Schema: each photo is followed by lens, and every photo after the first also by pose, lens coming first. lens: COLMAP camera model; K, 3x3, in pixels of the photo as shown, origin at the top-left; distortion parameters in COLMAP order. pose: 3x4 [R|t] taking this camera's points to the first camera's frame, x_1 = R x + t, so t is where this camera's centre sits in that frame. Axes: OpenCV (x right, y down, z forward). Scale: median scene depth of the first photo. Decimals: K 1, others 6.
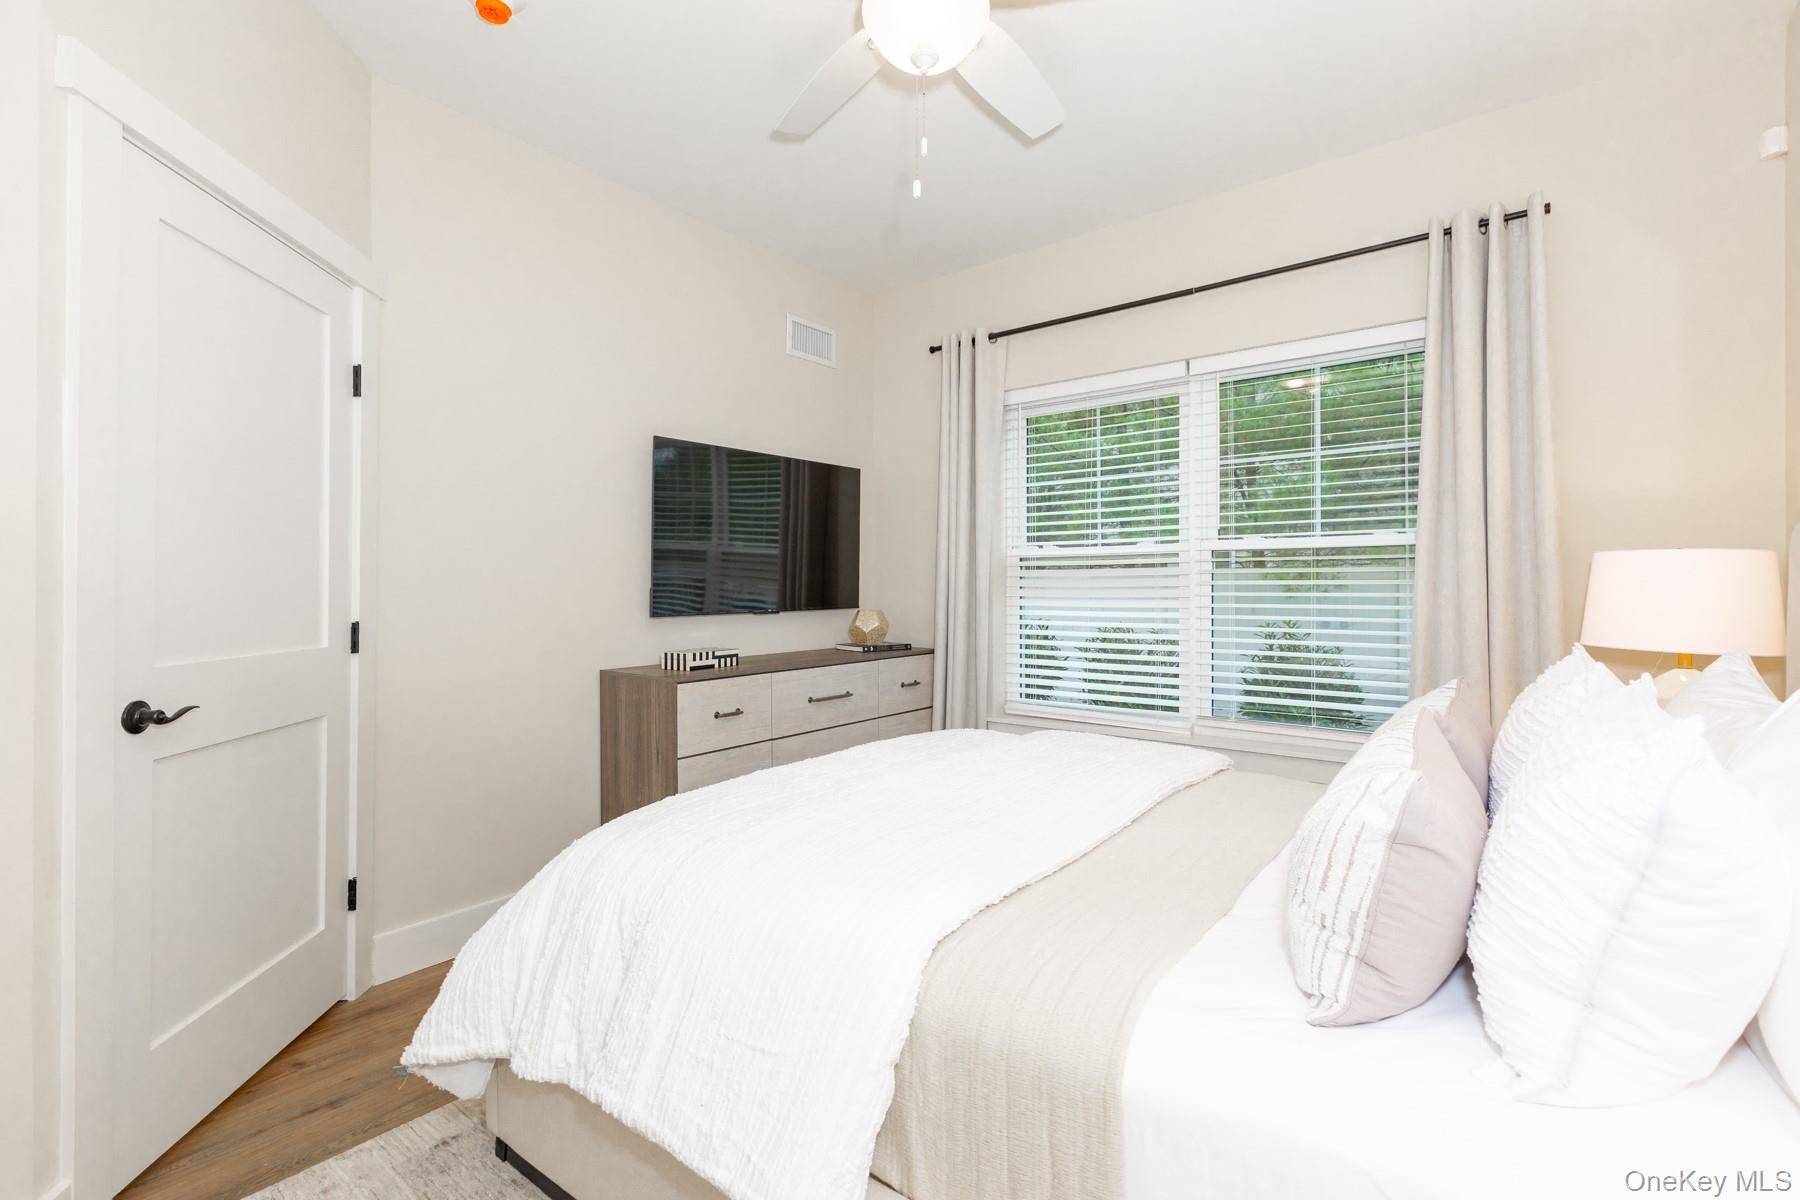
lens RADIAL K [[761.9, 0, 900.0], [0, 761.9, 600.0], [0, 0, 1]] dist [-0.000284, 0.000037]
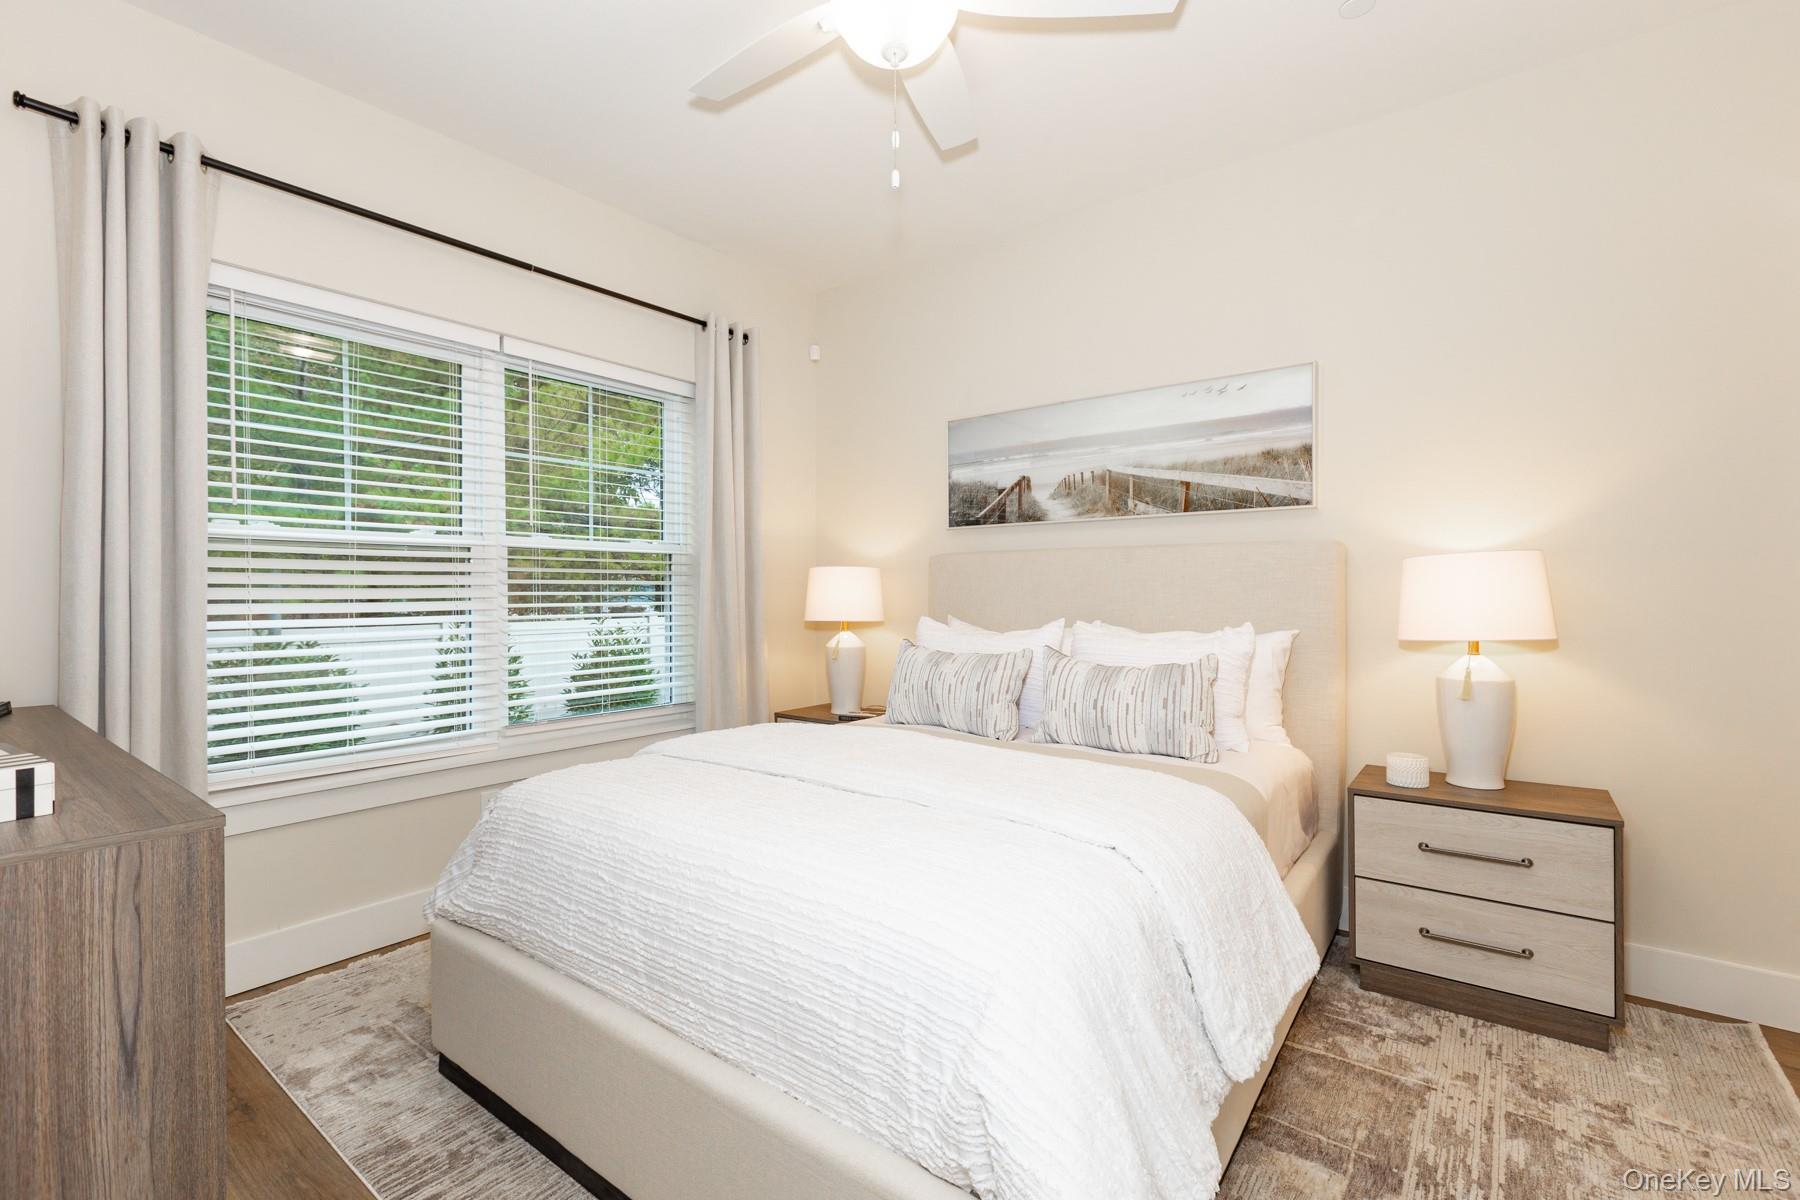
lens RADIAL K [[801.0, 0, 887.9], [0, 801.0, 597.0], [0, 0, 1]] dist [0.001713, 0.000196]
pose [[0.007446, -0.011137, 0.999910, -0.598975], [0.011151, 0.999877, 0.011054, -0.009773], [-0.999910, 0.011068, 0.007570, 0.559958]]
